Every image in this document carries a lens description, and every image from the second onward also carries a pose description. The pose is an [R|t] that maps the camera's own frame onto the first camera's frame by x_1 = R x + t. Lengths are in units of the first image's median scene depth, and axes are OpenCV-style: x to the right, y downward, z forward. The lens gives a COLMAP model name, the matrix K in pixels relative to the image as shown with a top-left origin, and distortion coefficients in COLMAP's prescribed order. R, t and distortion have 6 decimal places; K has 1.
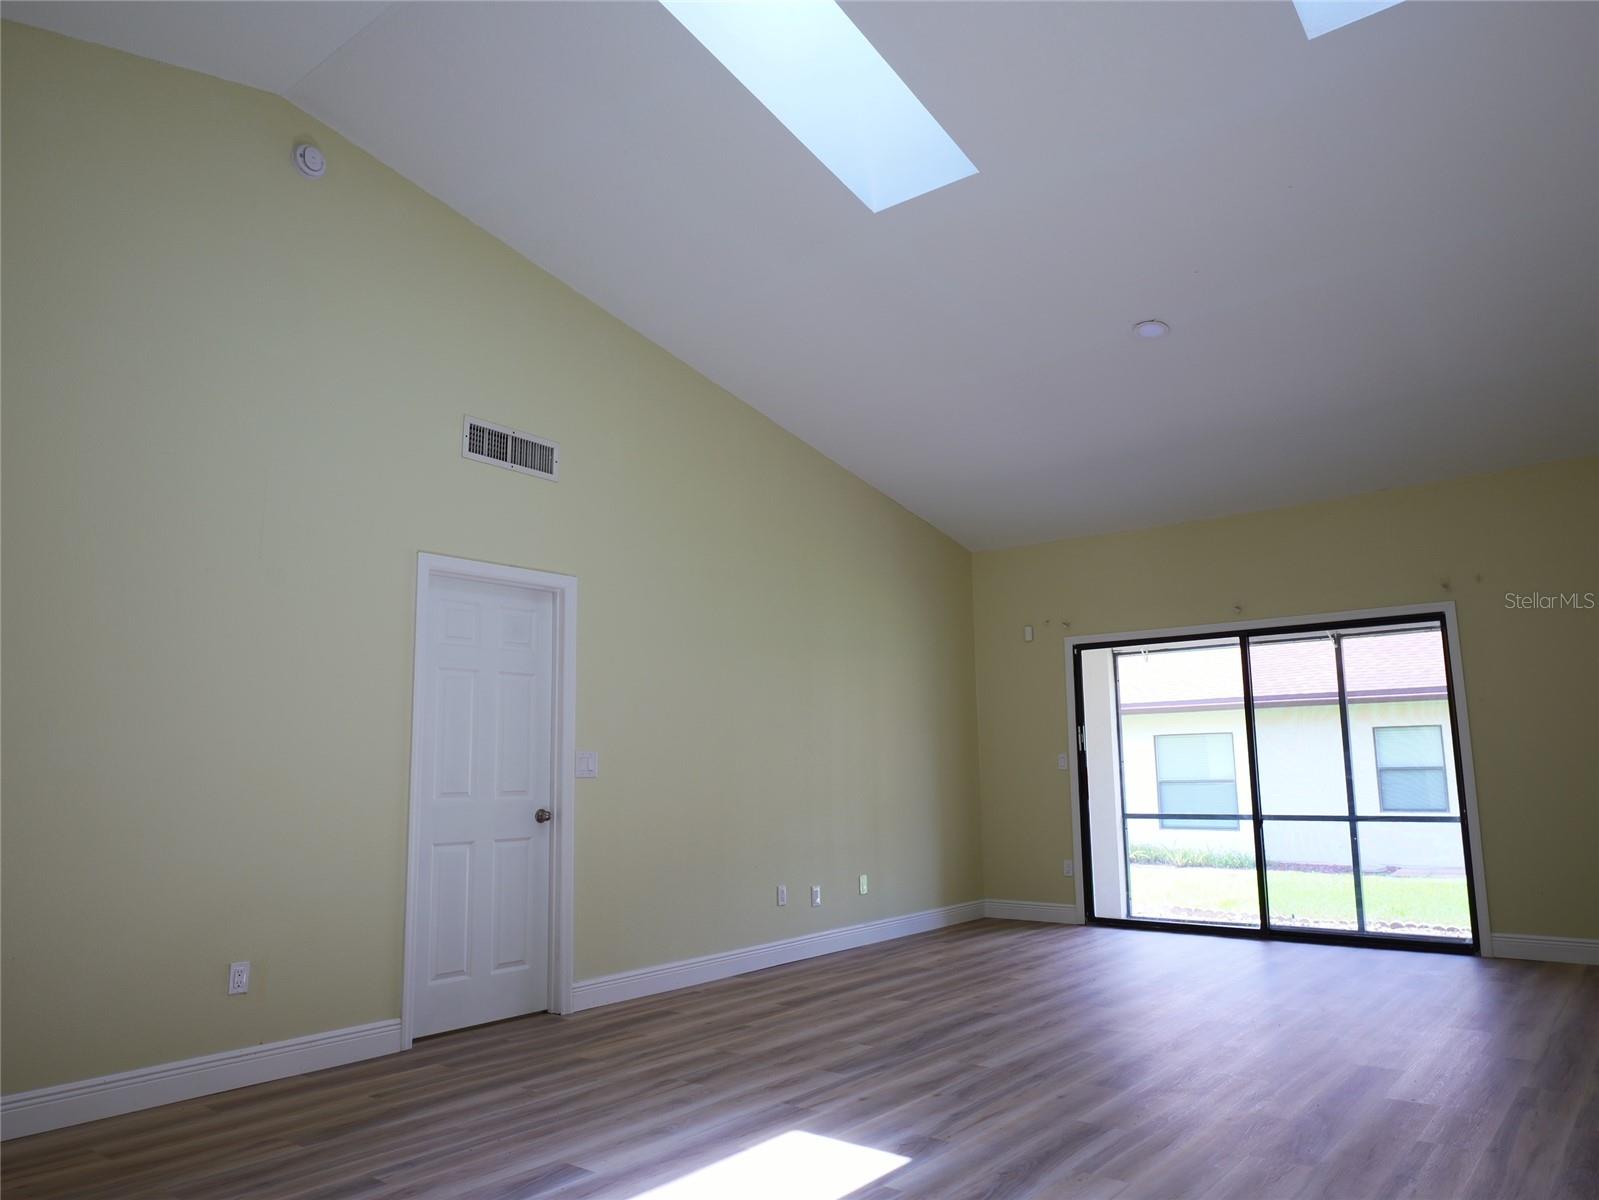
lens RADIAL K [[1100.9, 0, 799.6], [0, 1100.9, 601.8], [0, 0, 1]] dist [-0.005018, -0.004268]
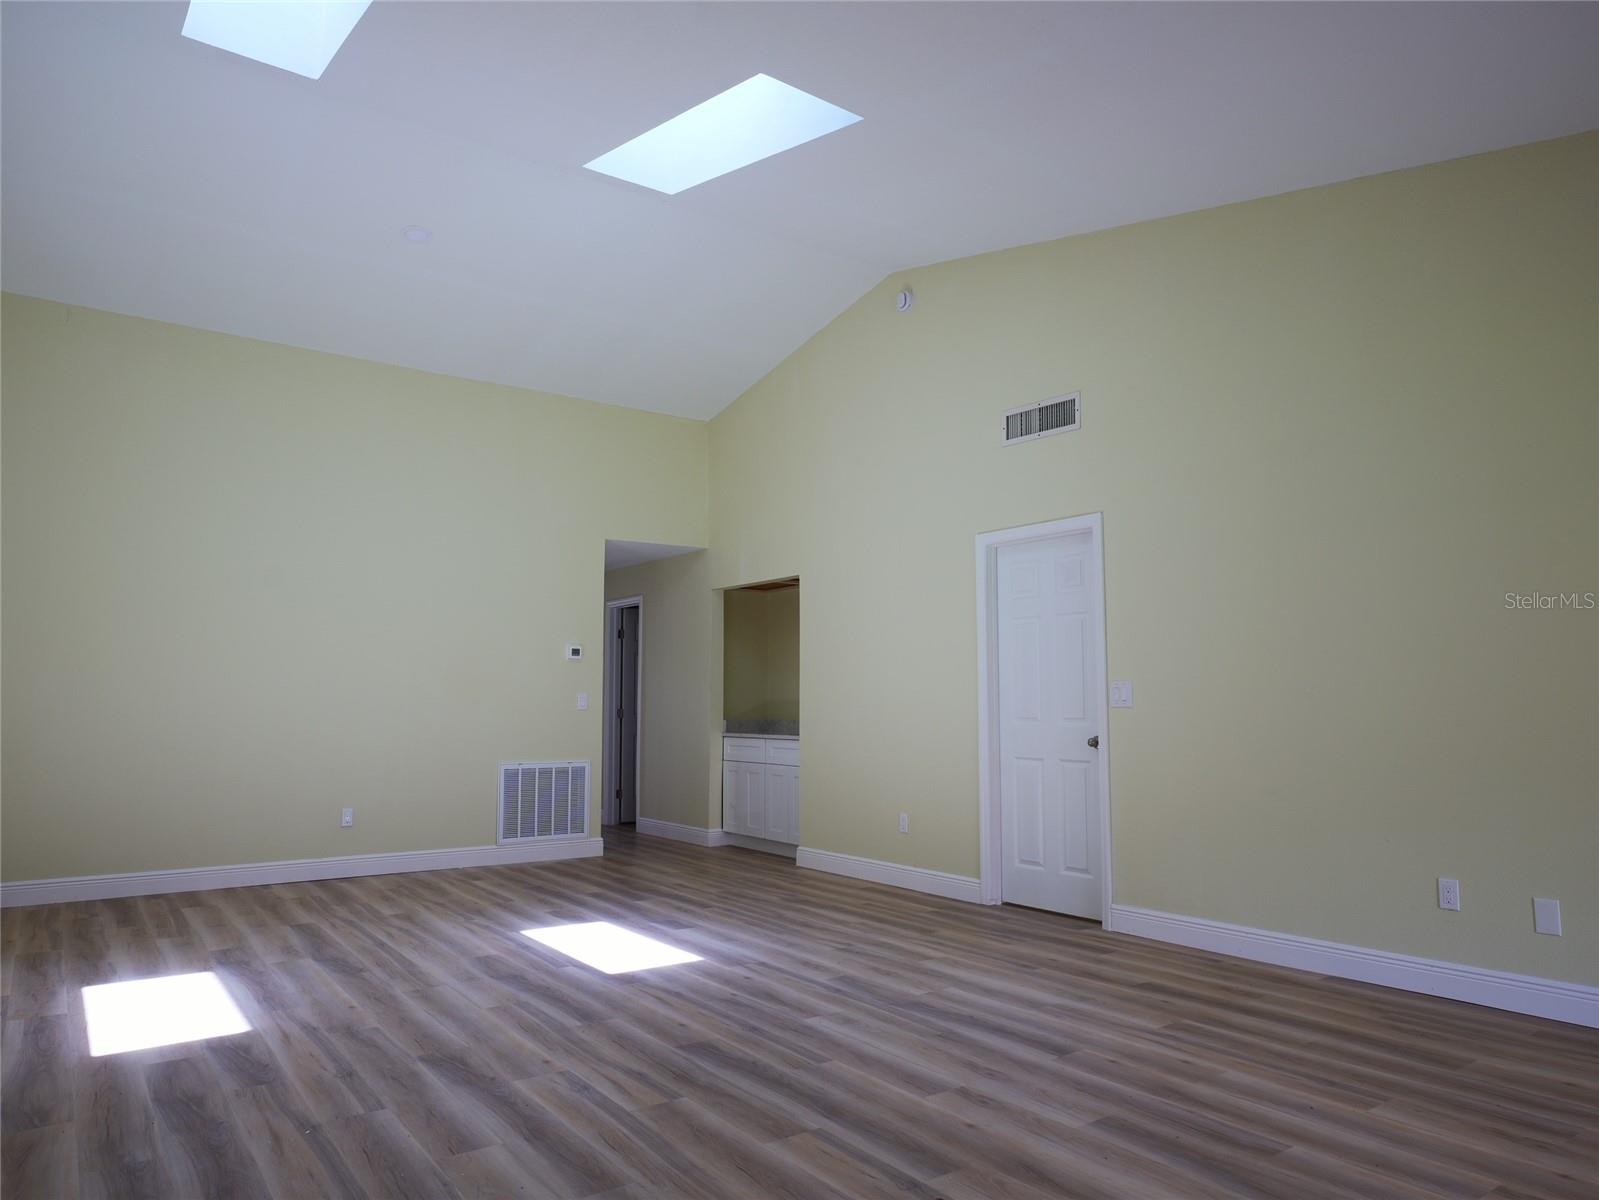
lens RADIAL K [[1048.5, 0, 800.2], [0, 1048.5, 599.9], [0, 0, 1]] dist [-0.033156, 0.013571]
pose [[-0.257984, -0.079270, -0.962892, 1.101346], [0.151464, 0.980987, -0.121341, 0.183864], [0.954203, -0.177147, -0.241073, 1.318943]]
